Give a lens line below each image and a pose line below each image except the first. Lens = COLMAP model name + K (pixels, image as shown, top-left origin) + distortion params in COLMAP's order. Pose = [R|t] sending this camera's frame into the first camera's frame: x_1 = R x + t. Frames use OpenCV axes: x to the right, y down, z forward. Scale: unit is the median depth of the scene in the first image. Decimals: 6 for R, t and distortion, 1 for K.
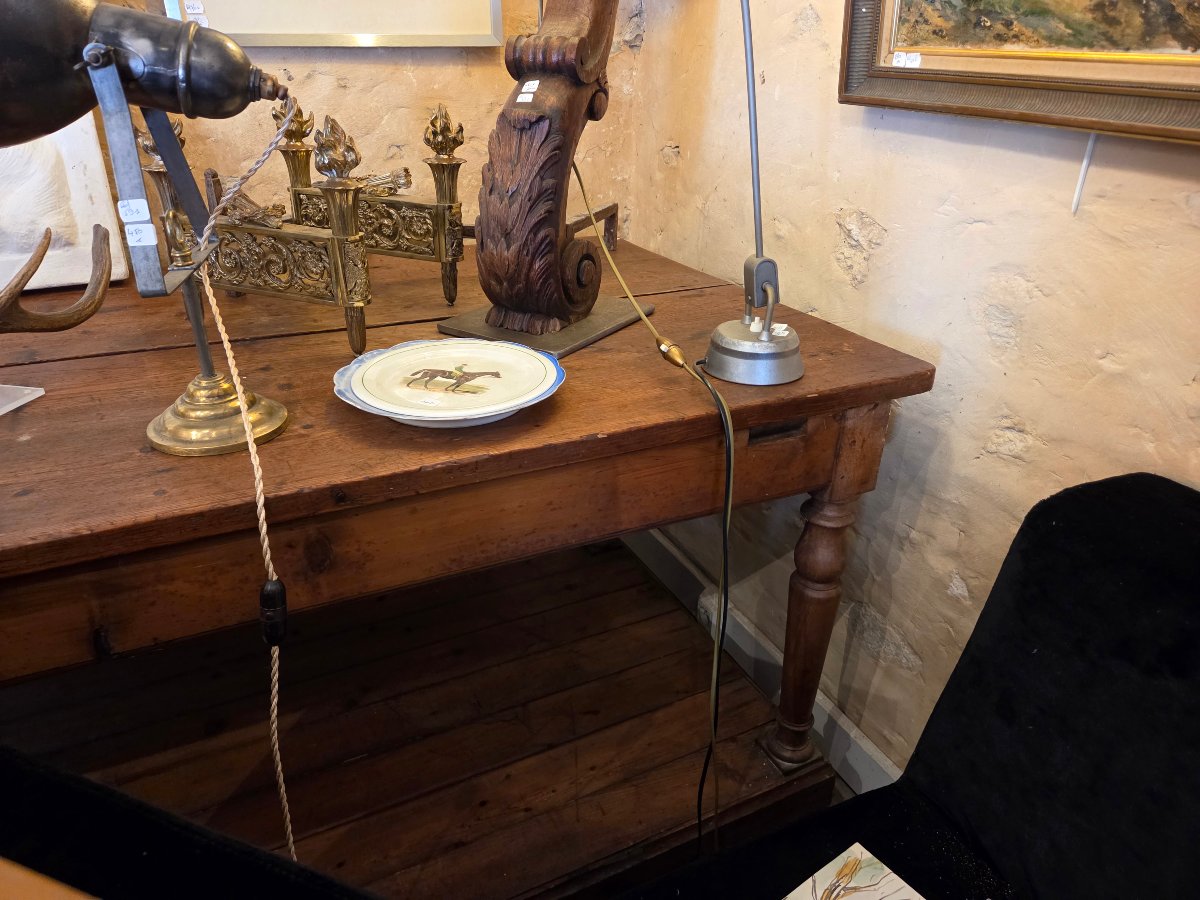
lens RADIAL K [[834.7, 0, 600.0], [0, 834.7, 450.0], [0, 0, 1]] dist [0.074534, -0.078164]
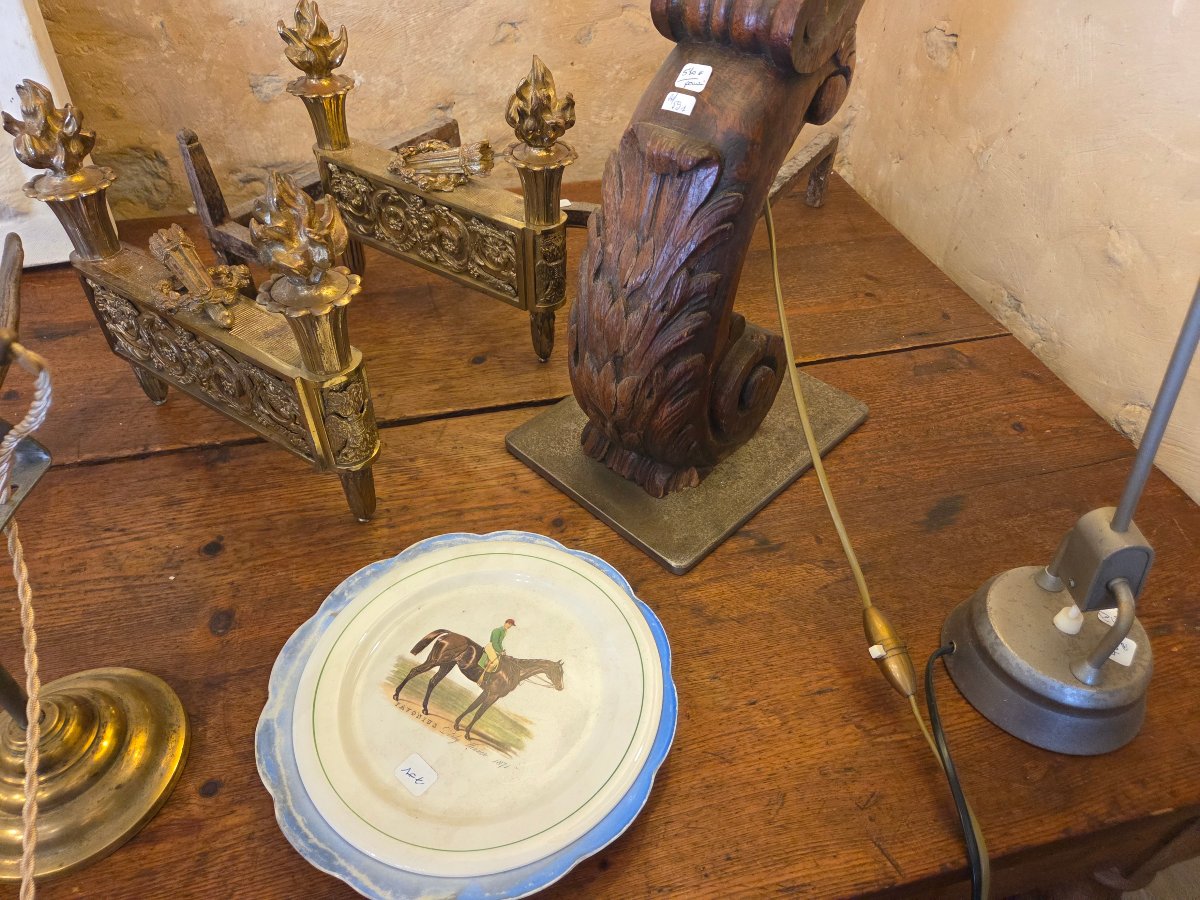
lens RADIAL K [[834.7, 0, 600.0], [0, 834.7, 450.0], [0, 0, 1]] dist [0.074534, -0.078164]
pose [[0.975356, 0.144081, -0.167098, -0.020866], [-0.093528, 0.955923, 0.278322, -0.348383], [0.199833, -0.255834, 0.945841, 0.456618]]
